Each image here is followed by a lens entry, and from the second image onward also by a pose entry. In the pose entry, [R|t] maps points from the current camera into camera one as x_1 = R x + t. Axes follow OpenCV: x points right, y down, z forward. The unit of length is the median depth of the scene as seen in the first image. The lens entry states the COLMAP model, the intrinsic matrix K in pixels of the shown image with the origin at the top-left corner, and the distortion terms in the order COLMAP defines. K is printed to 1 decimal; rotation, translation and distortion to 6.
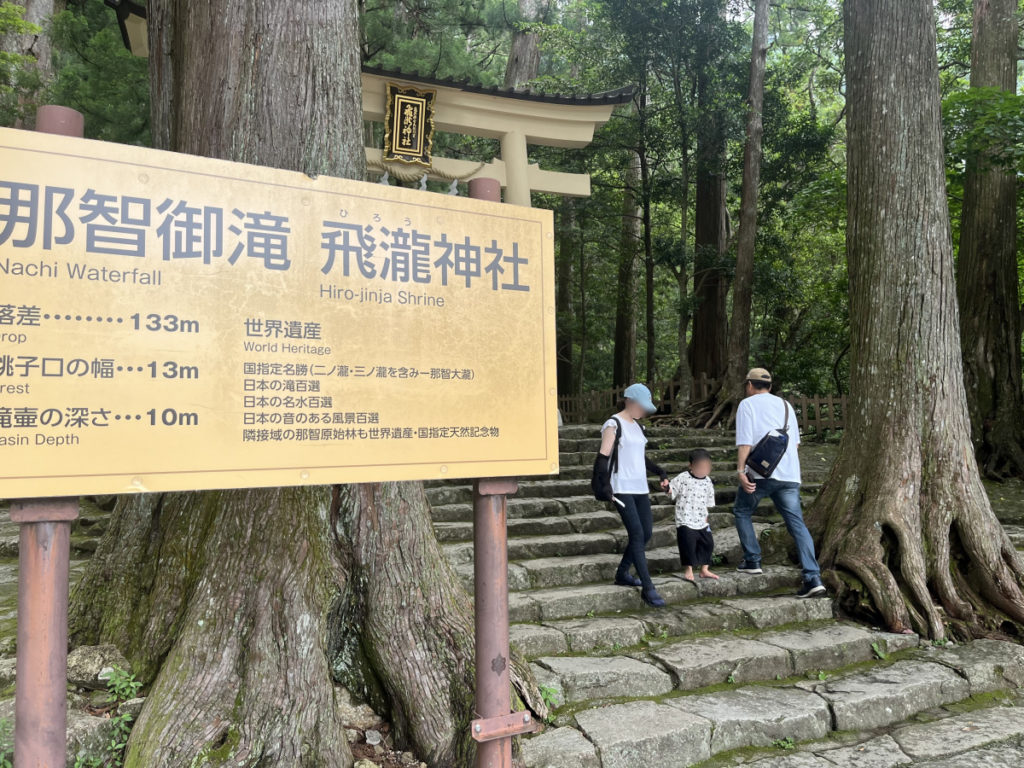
lens RADIAL K [[769.3, 0, 519.8], [0, 769.3, 375.4], [0, 0, 1]] dist [0.052990, -0.051103]
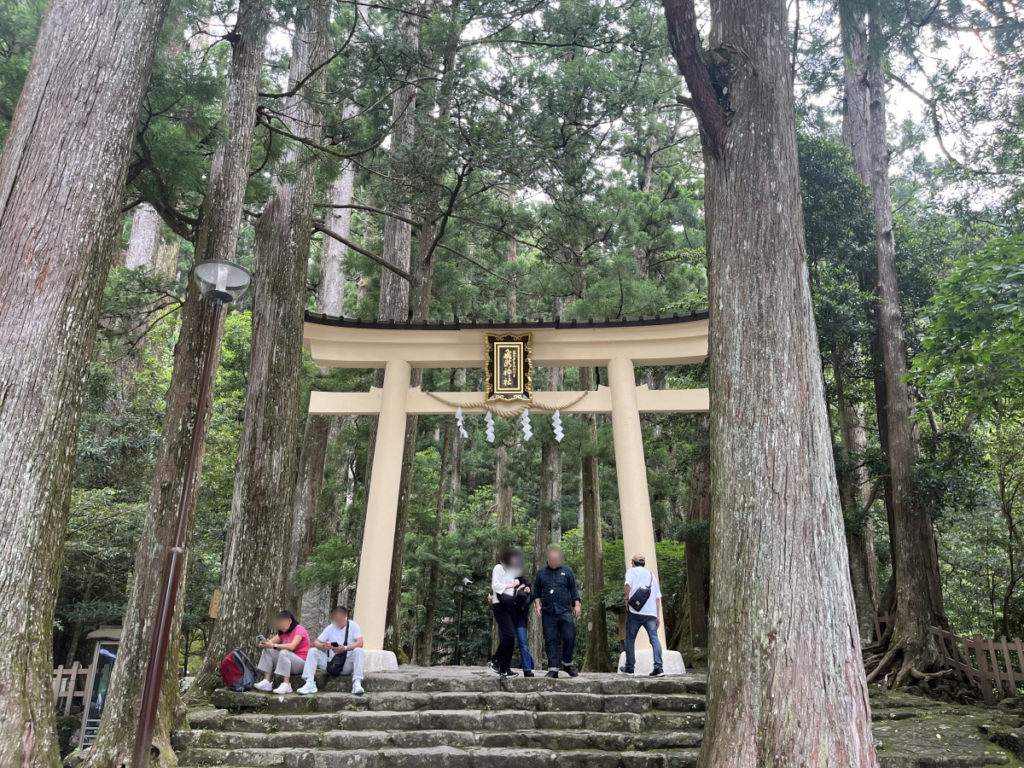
lens RADIAL K [[769.3, 0, 518.7], [0, 769.3, 373.6], [0, 0, 1]] dist [0.052990, -0.051103]
pose [[0.900841, -0.133058, -0.413256, 0.727468], [0.011356, 0.958773, -0.283946, -0.031392], [0.434000, 0.251097, 0.865213, 0.211409]]
